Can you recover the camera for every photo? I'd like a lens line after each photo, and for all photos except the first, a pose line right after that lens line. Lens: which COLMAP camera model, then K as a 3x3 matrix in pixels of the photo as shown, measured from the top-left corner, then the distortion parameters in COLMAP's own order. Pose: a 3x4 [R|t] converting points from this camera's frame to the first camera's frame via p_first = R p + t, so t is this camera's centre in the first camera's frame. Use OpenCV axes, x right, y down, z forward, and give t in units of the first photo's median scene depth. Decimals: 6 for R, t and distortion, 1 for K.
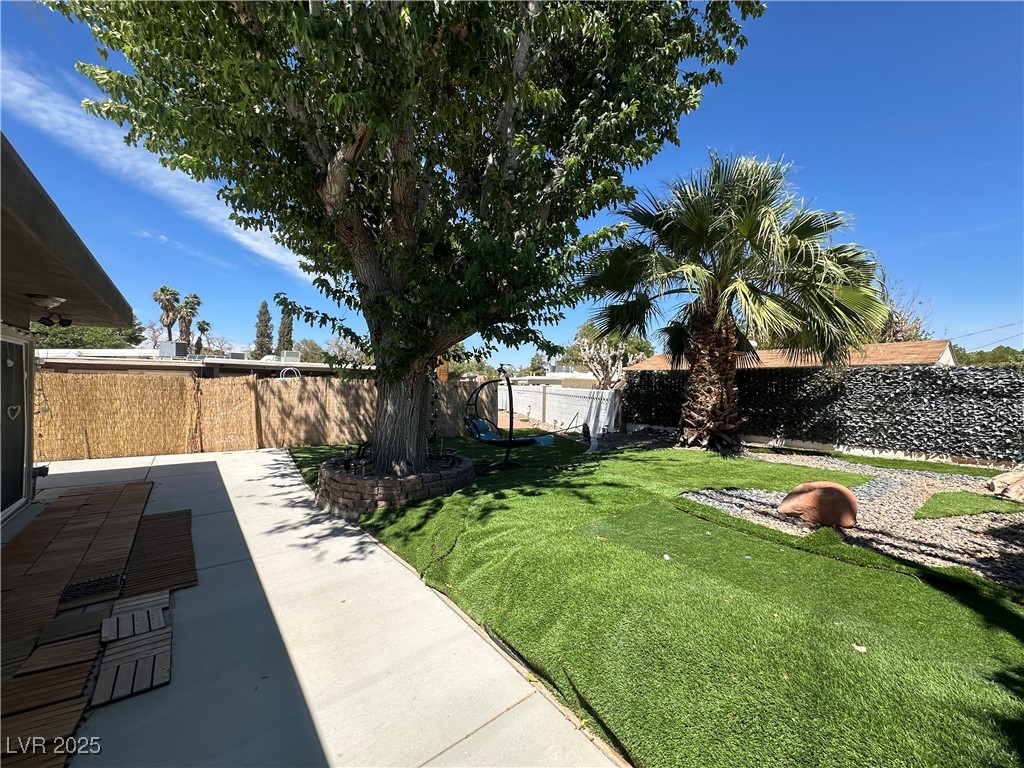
lens RADIAL K [[407.8, 0, 512.0], [0, 407.8, 384.0], [0, 0, 1]] dist [-0.002535, 0.000370]
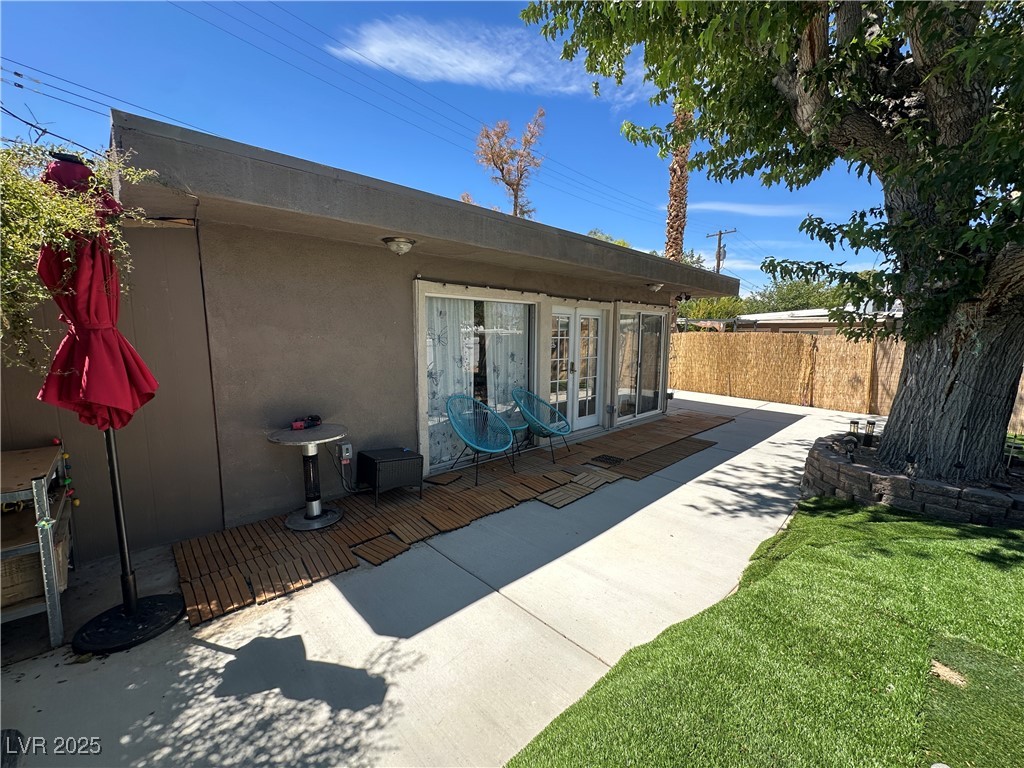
lens RADIAL K [[407.8, 0, 512.0], [0, 407.8, 384.0], [0, 0, 1]] dist [-0.002535, 0.000370]
pose [[0.086592, 0.115765, -0.989495, 0.160620], [-0.008301, 0.993275, 0.115481, -0.003174], [0.996209, -0.001786, 0.086971, 0.120100]]
